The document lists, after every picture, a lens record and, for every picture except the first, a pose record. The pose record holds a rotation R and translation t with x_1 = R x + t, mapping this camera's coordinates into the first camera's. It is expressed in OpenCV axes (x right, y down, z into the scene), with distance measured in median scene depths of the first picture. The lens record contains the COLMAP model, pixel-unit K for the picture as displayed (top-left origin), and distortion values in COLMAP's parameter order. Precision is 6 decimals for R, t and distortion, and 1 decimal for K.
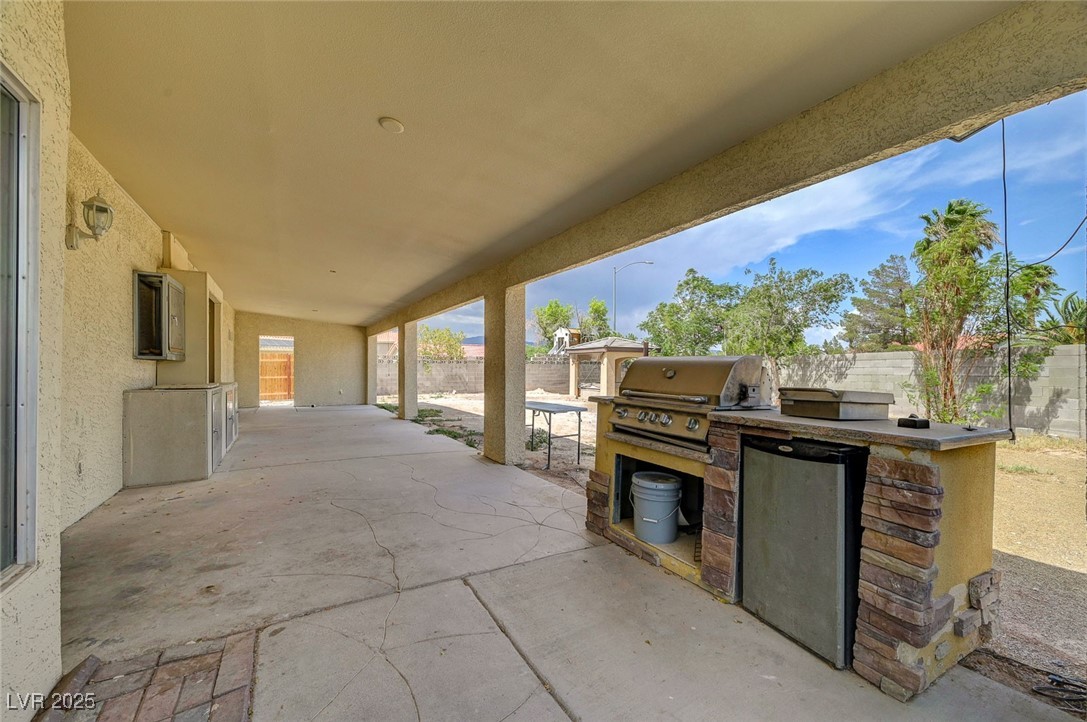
lens RADIAL K [[427.0, 0, 544.4], [0, 427.0, 364.3], [0, 0, 1]] dist [0.000305, 0.000336]
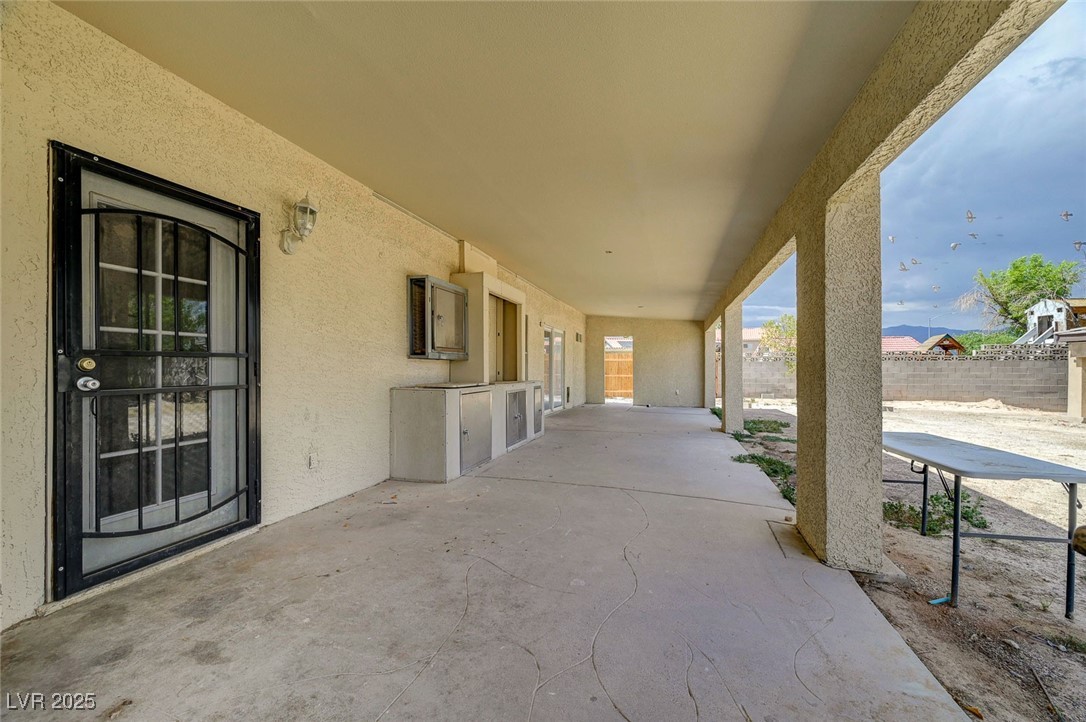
lens RADIAL K [[426.6, 0, 543.9], [0, 426.6, 364.3], [0, 0, 1]] dist [0.000305, 0.000336]
pose [[0.672423, -0.005989, -0.740143, 0.020635], [0.007373, 0.999972, -0.001393, 0.002096], [0.740130, -0.004520, 0.672448, 0.169781]]
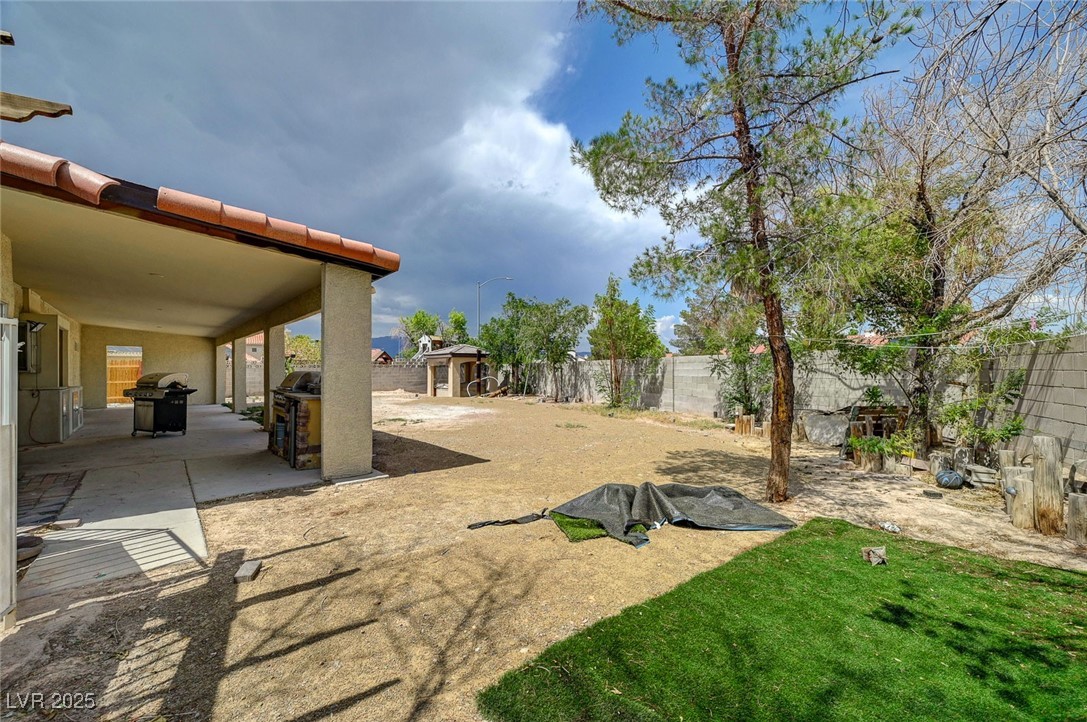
lens RADIAL K [[415.3, 0, 530.2], [0, 415.3, 363.7], [0, 0, 1]] dist [0.000442, 0.000217]
pose [[0.981169, -0.003244, 0.193123, 0.236200], [0.004006, 0.999986, -0.003555, -0.010502], [-0.193109, 0.004262, 0.981168, -0.319332]]
